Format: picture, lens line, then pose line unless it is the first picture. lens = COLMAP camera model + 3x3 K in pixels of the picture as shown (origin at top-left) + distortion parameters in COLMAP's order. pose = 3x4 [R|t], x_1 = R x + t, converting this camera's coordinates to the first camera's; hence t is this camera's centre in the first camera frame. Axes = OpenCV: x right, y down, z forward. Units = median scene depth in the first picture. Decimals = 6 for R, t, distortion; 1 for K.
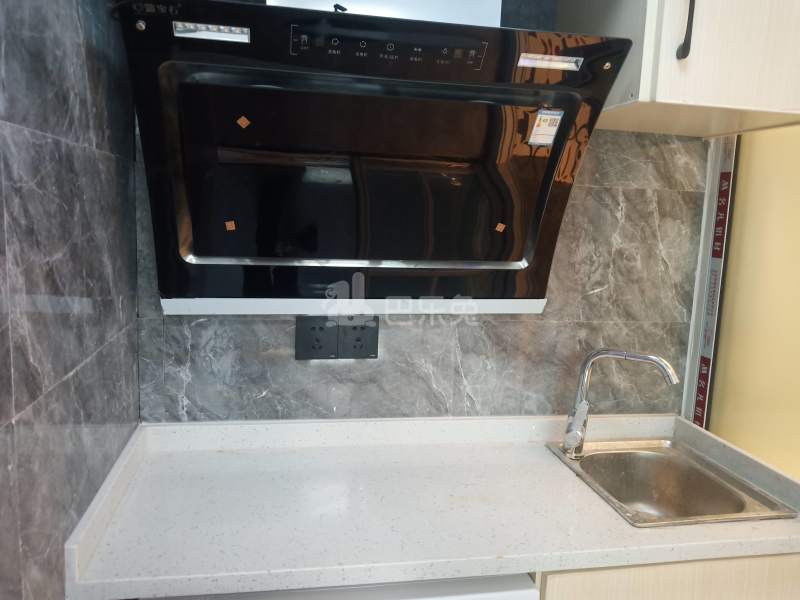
lens RADIAL K [[618.6, 0, 406.2], [0, 618.6, 299.0], [0, 0, 1]] dist [-0.004517, -0.006236]
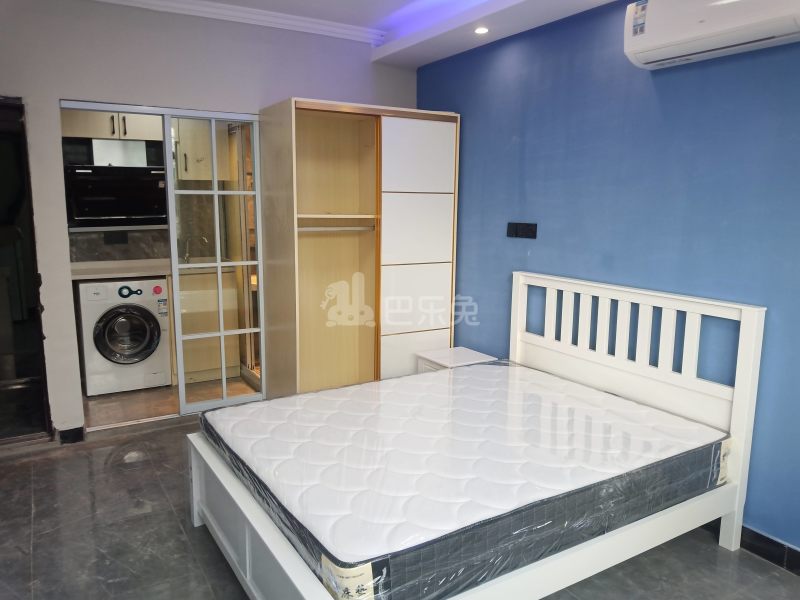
lens RADIAL K [[618.6, 0, 406.2], [0, 618.6, 299.0], [0, 0, 1]] dist [-0.004517, -0.006236]
pose [[0.938471, -0.093281, 0.332523, 0.277818], [0.082537, 0.995511, 0.046324, 0.430536], [-0.335352, -0.016028, 0.941957, -3.360438]]
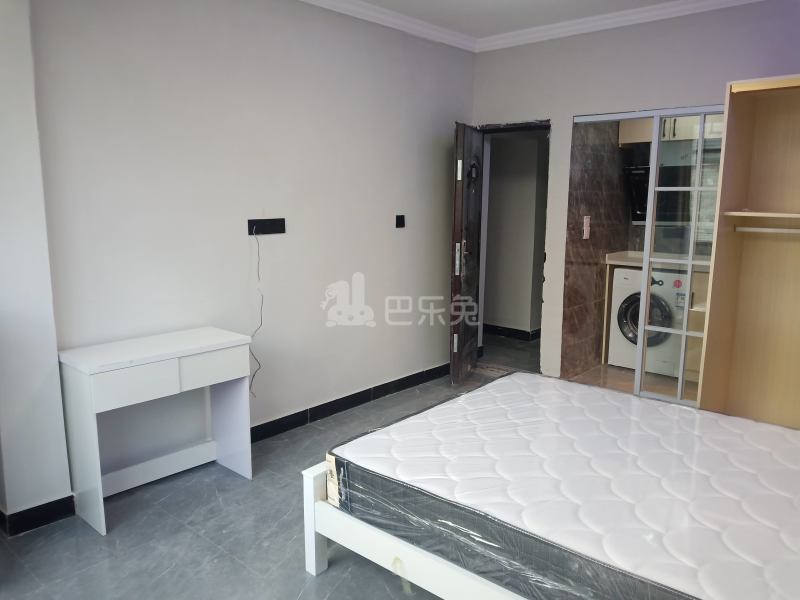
lens RADIAL K [[618.6, 0, 406.2], [0, 618.6, 299.0], [0, 0, 1]] dist [-0.004517, -0.006236]
pose [[0.606373, 0.087982, -0.790298, 2.205654], [-0.083887, 0.995392, 0.046450, 0.484976], [0.790743, 0.038129, 0.610959, -3.045182]]
